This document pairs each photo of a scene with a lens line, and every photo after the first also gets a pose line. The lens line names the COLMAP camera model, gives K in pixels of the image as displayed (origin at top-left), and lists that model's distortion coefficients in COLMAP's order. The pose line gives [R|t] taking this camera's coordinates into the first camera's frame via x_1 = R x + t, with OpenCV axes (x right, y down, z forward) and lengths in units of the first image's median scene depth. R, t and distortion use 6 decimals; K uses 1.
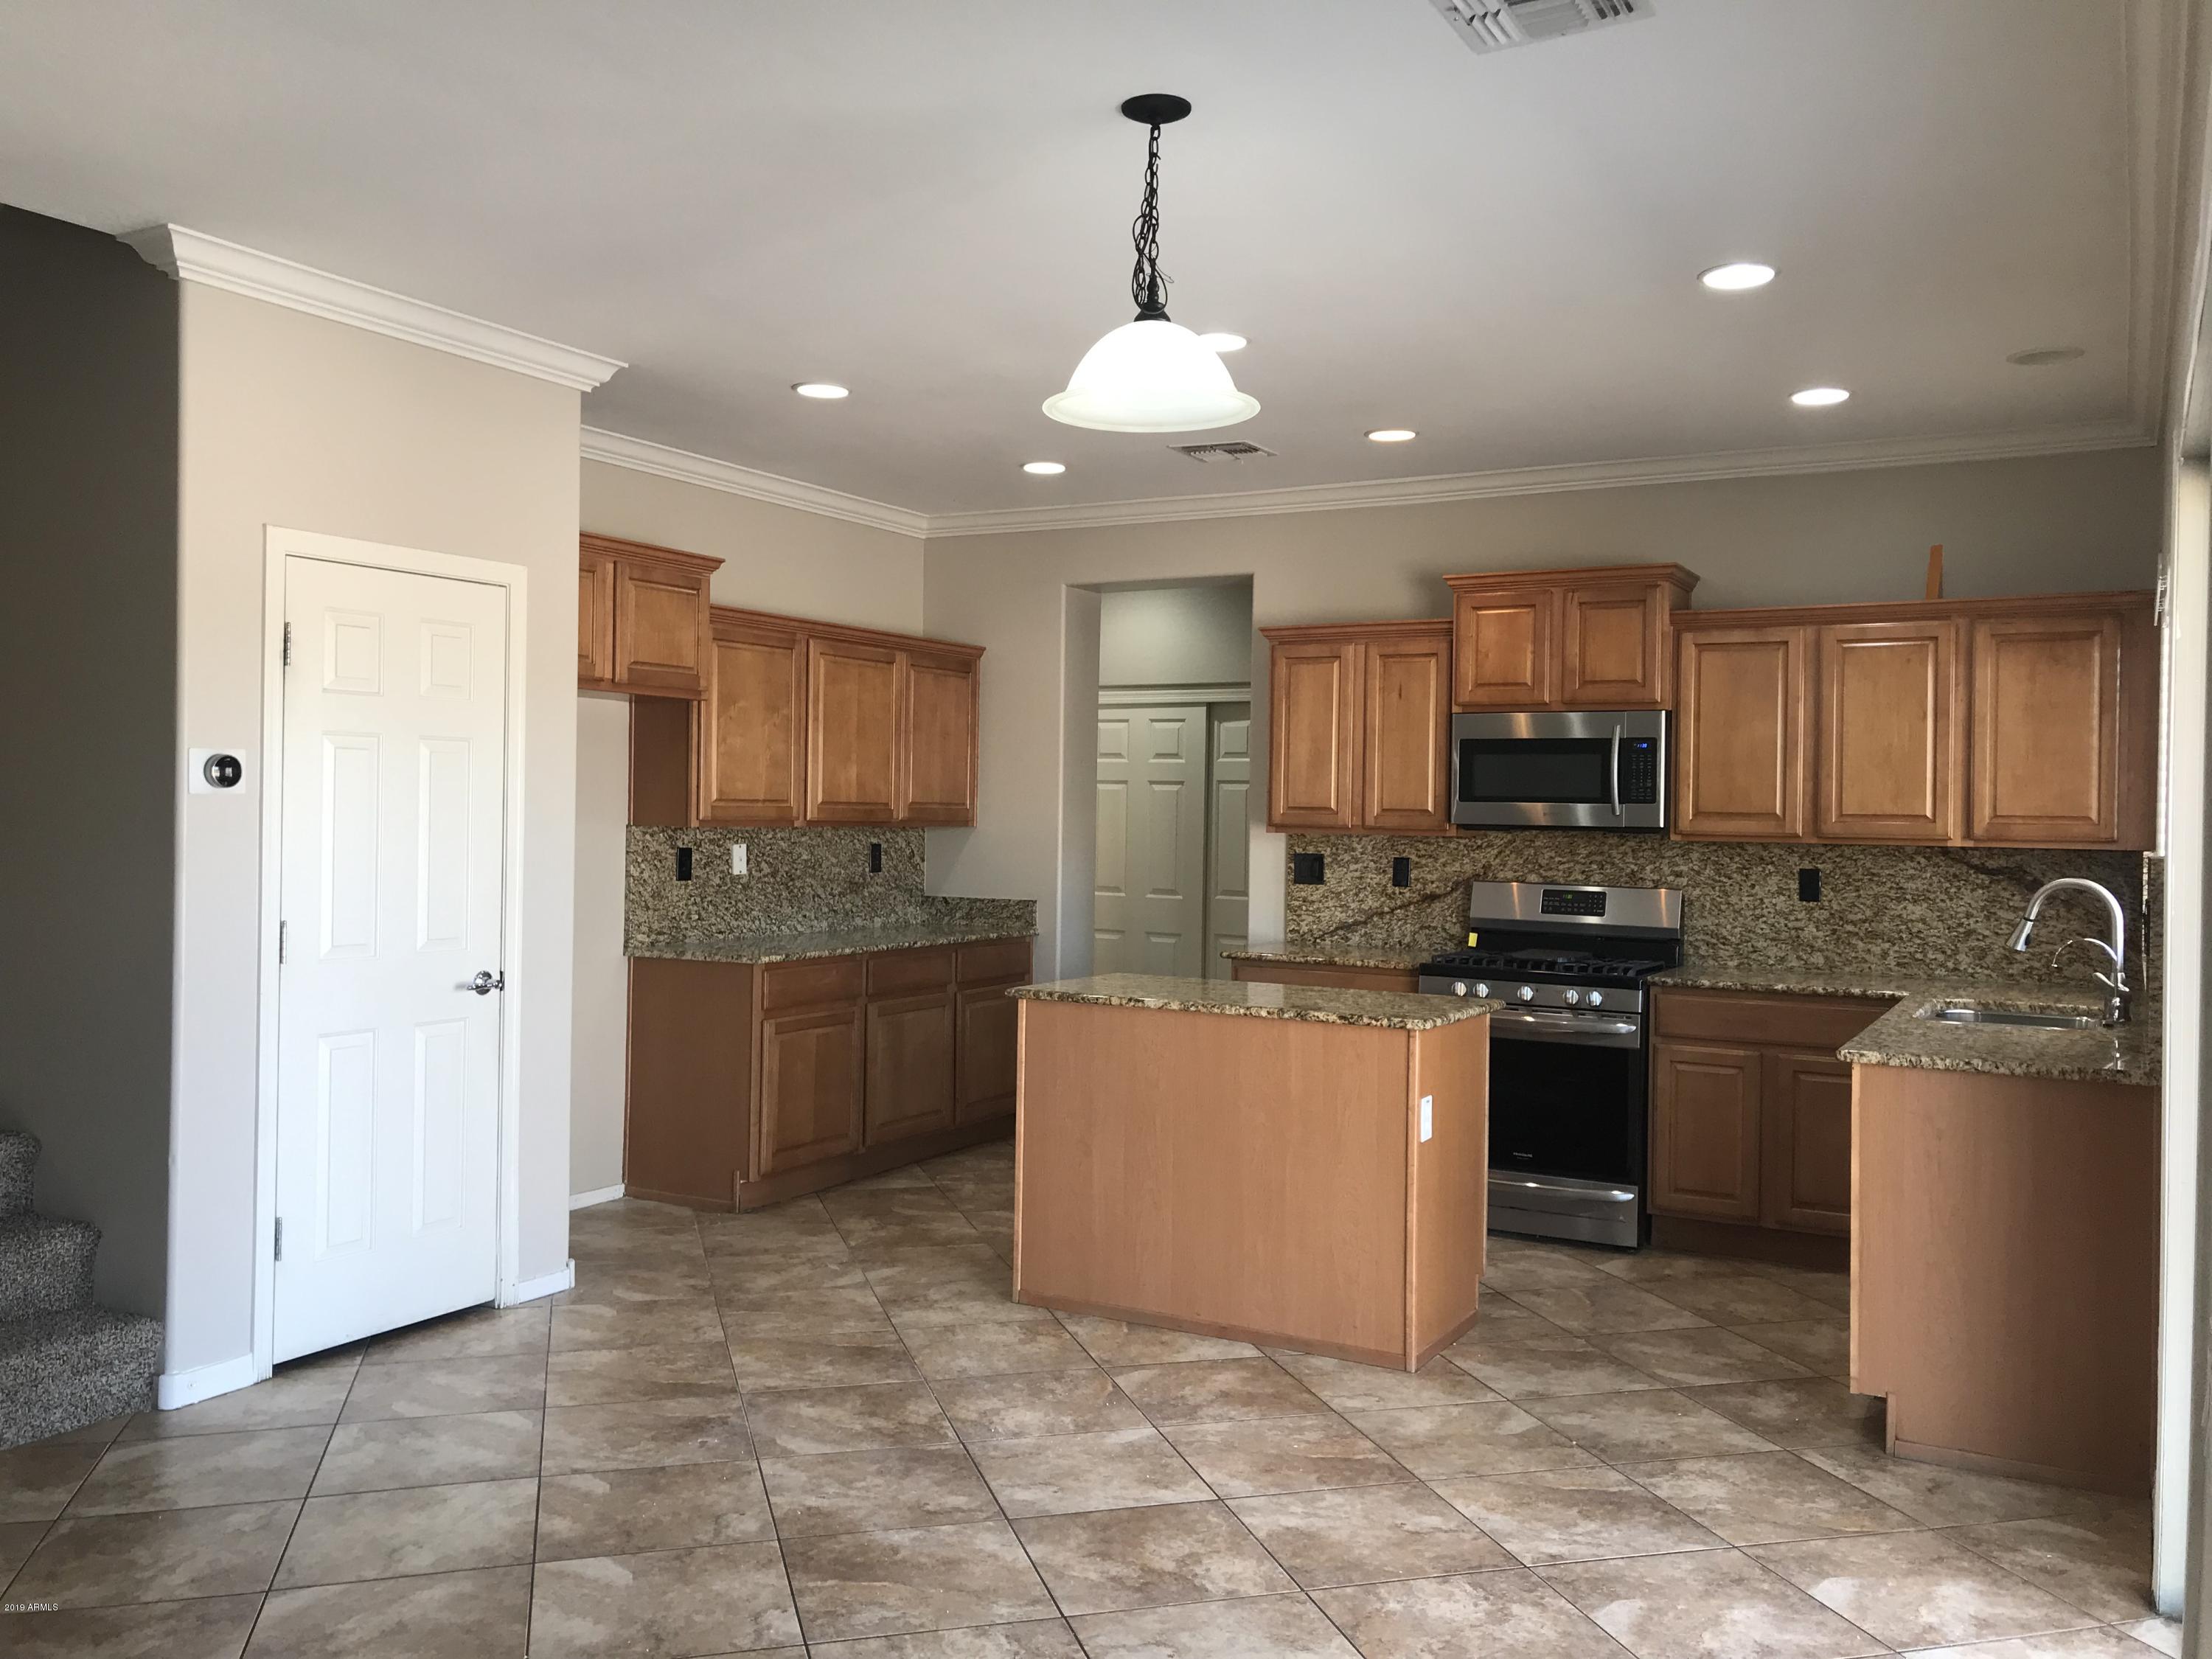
lens RADIAL K [[1840.7, 0, 1104.2], [0, 1840.7, 825.8], [0, 0, 1]] dist [0.001429, -0.007376]
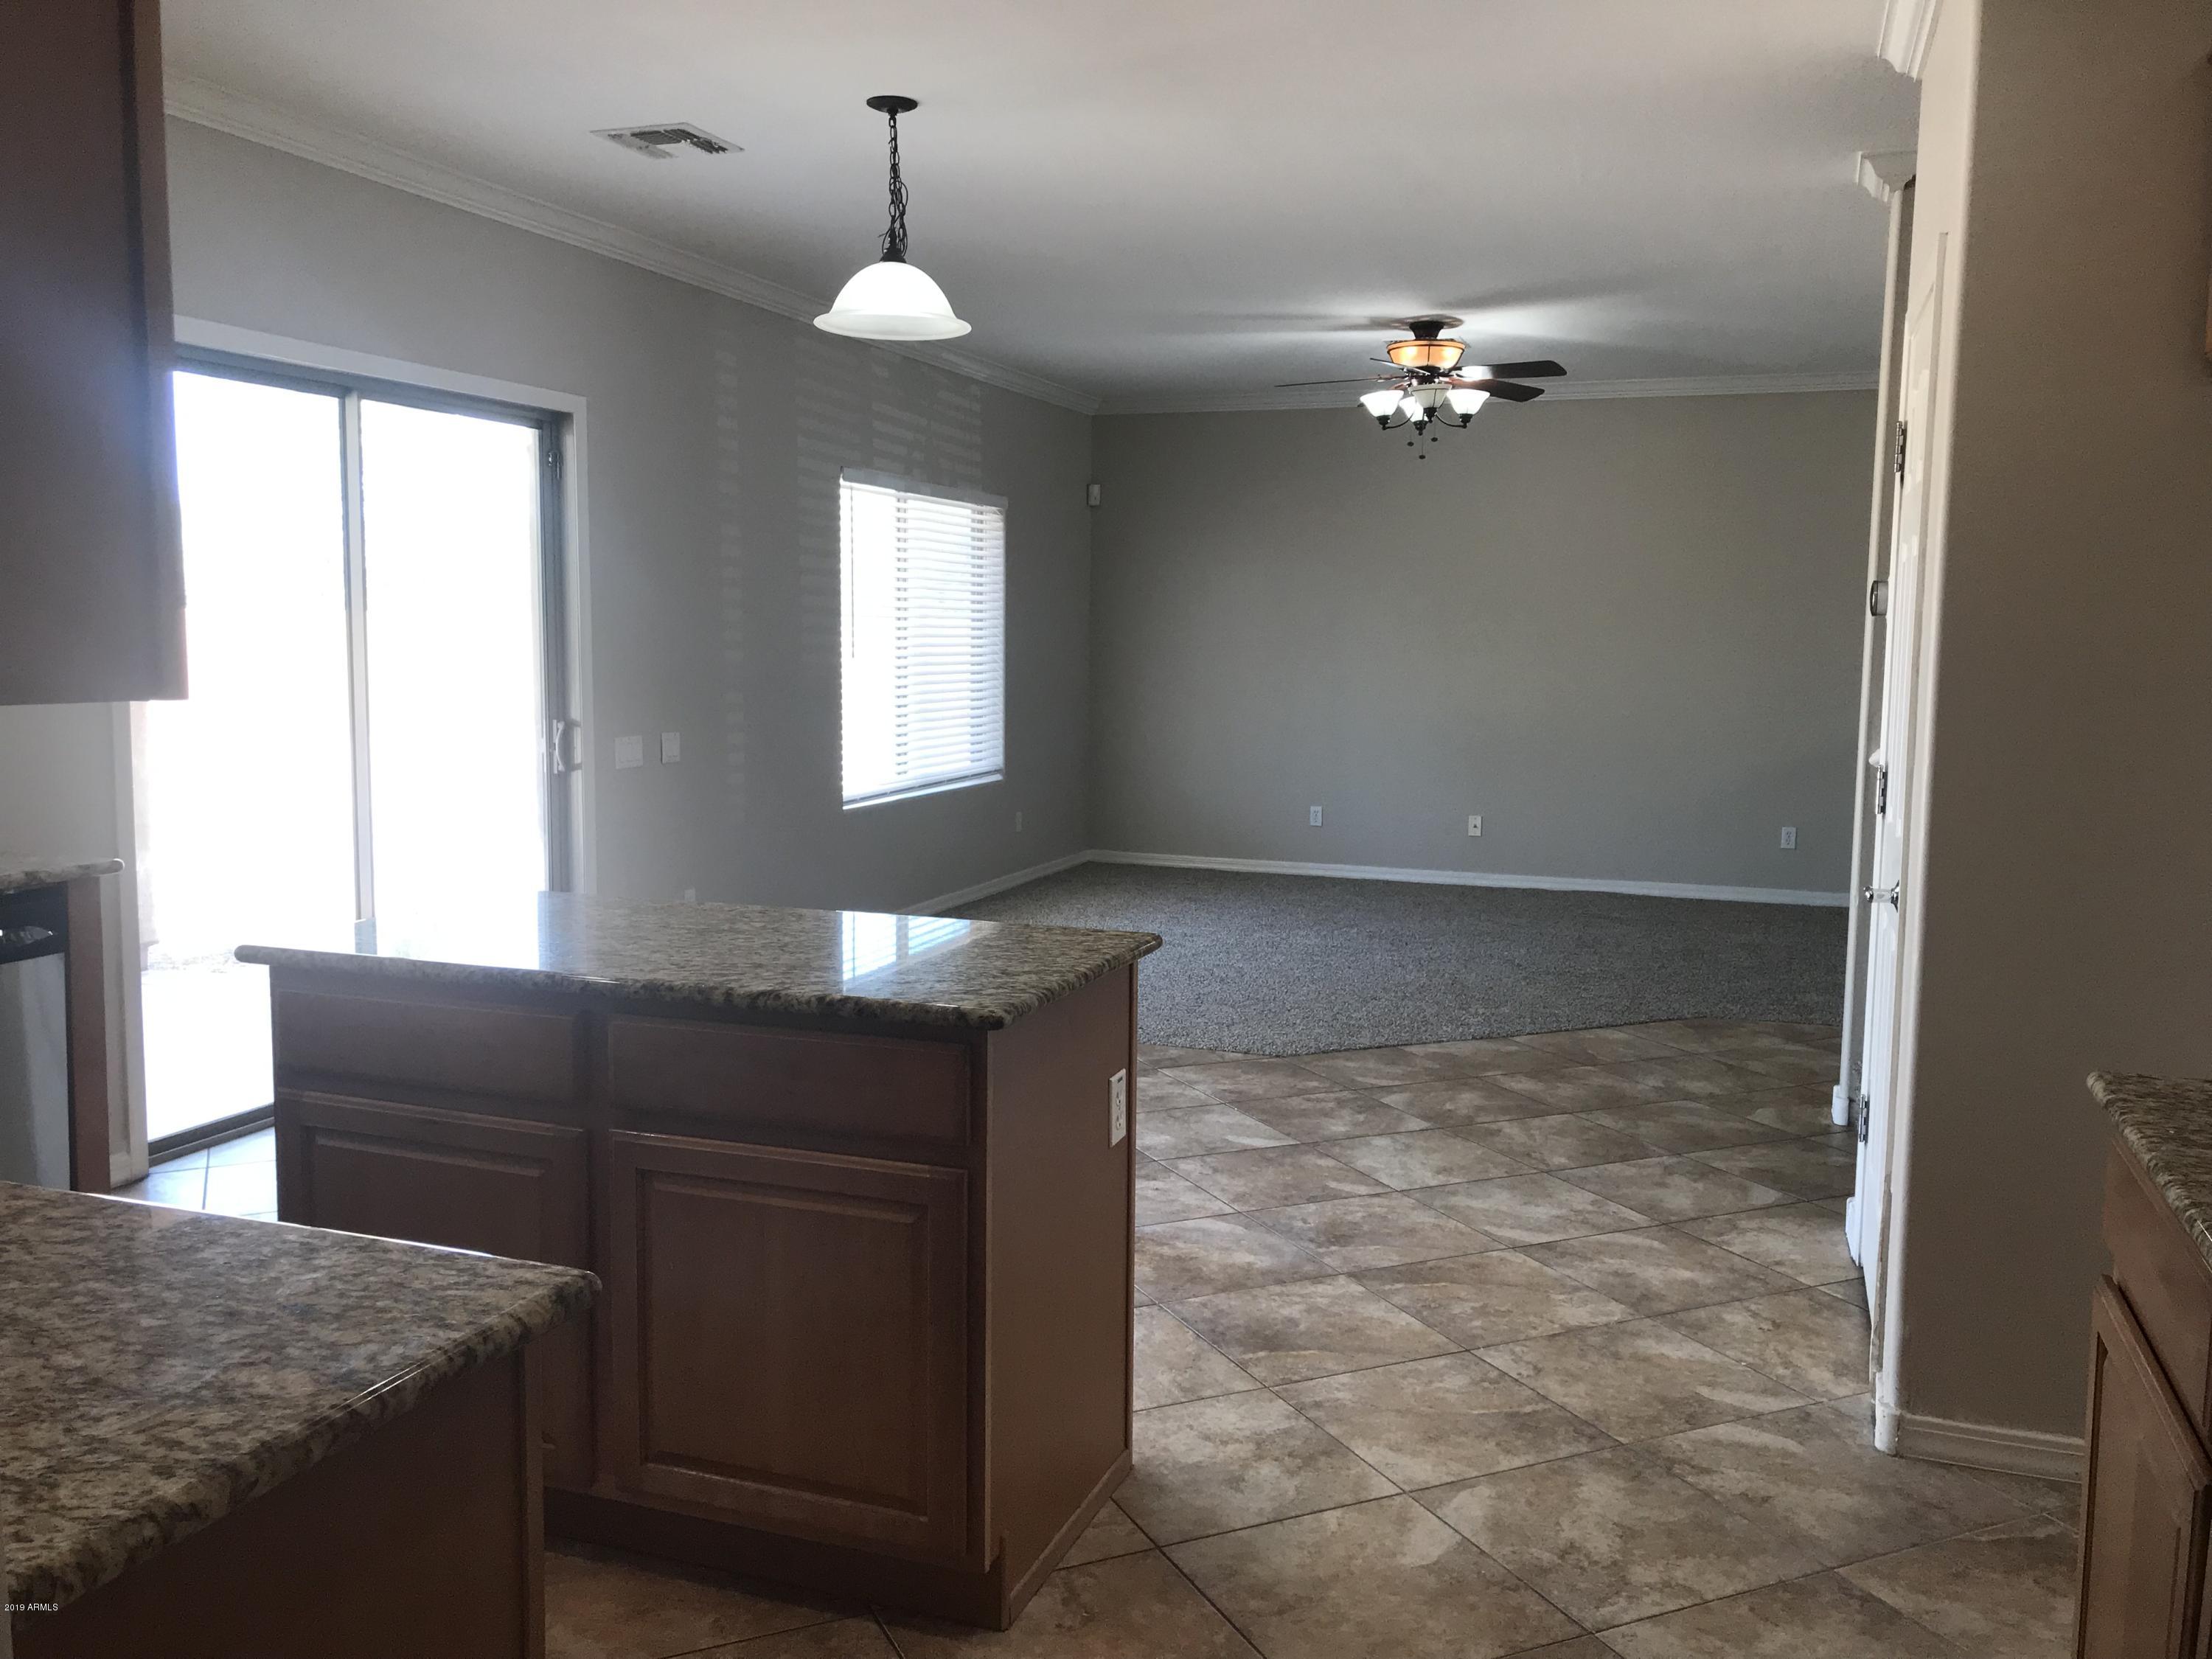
lens RADIAL K [[1840.7, 0, 1105.5], [0, 1840.7, 827.0], [0, 0, 1]] dist [0.001429, -0.007376]
pose [[-0.988128, -0.007649, -0.153441, 0.060140], [-0.024619, 0.993737, 0.108999, -0.007293], [0.151647, 0.111483, -0.982128, 1.882638]]
